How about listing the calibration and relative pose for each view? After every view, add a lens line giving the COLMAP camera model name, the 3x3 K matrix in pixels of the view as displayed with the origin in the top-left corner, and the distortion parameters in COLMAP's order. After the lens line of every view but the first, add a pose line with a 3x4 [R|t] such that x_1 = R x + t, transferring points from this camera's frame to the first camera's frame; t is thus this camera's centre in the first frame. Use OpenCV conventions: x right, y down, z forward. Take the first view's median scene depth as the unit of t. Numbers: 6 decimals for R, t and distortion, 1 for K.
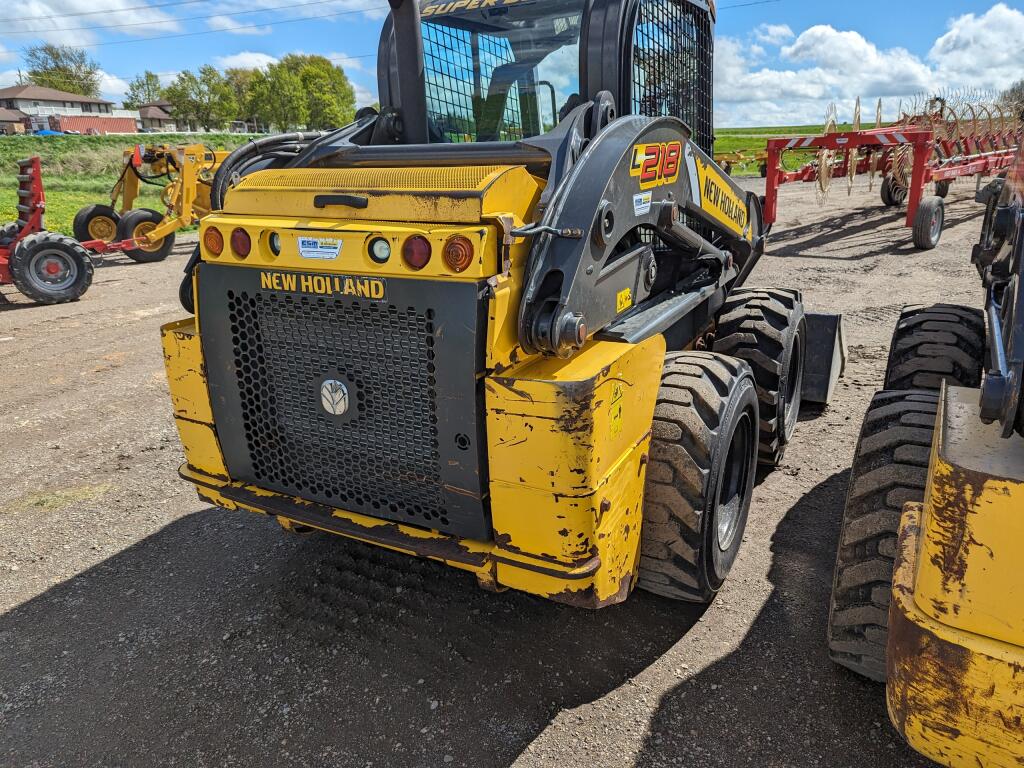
lens RADIAL K [[733.0, 0, 512.8], [0, 733.0, 387.5], [0, 0, 1]] dist [0.033851, -0.014750]
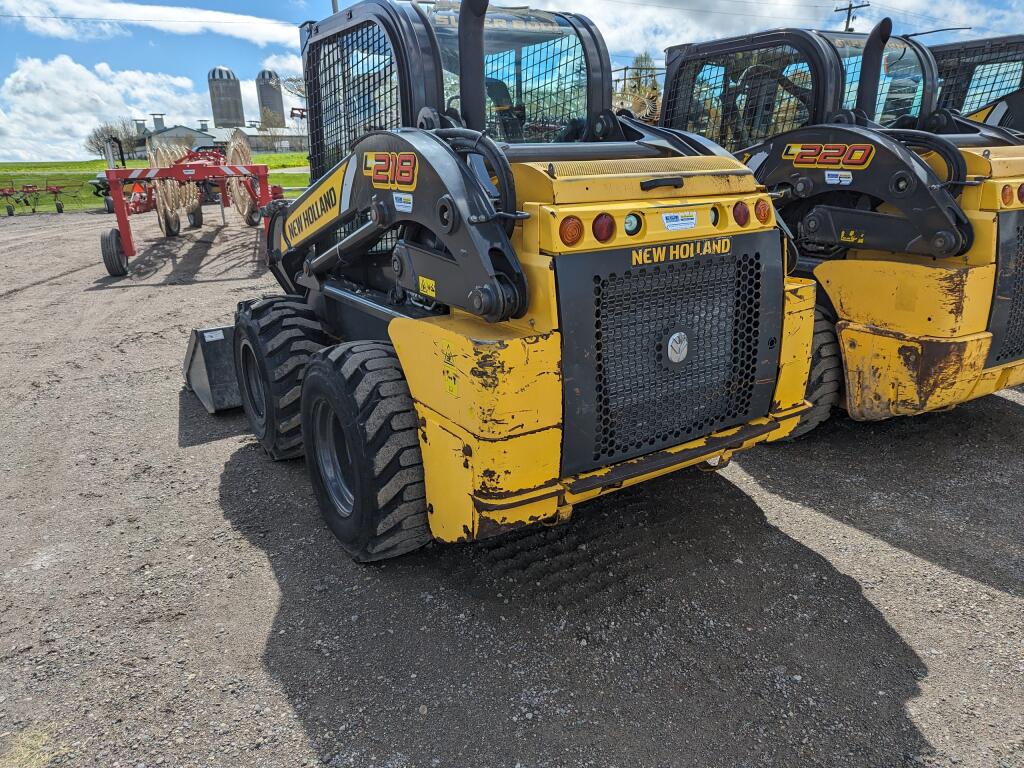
lens RADIAL K [[733.0, 0, 511.1], [0, 733.0, 384.7], [0, 0, 1]] dist [0.033851, -0.014750]
pose [[0.478850, -0.242469, 0.843748, -1.414990], [0.289019, 0.951065, 0.109284, -0.139958], [-0.828958, 0.191528, 0.525496, 0.620104]]
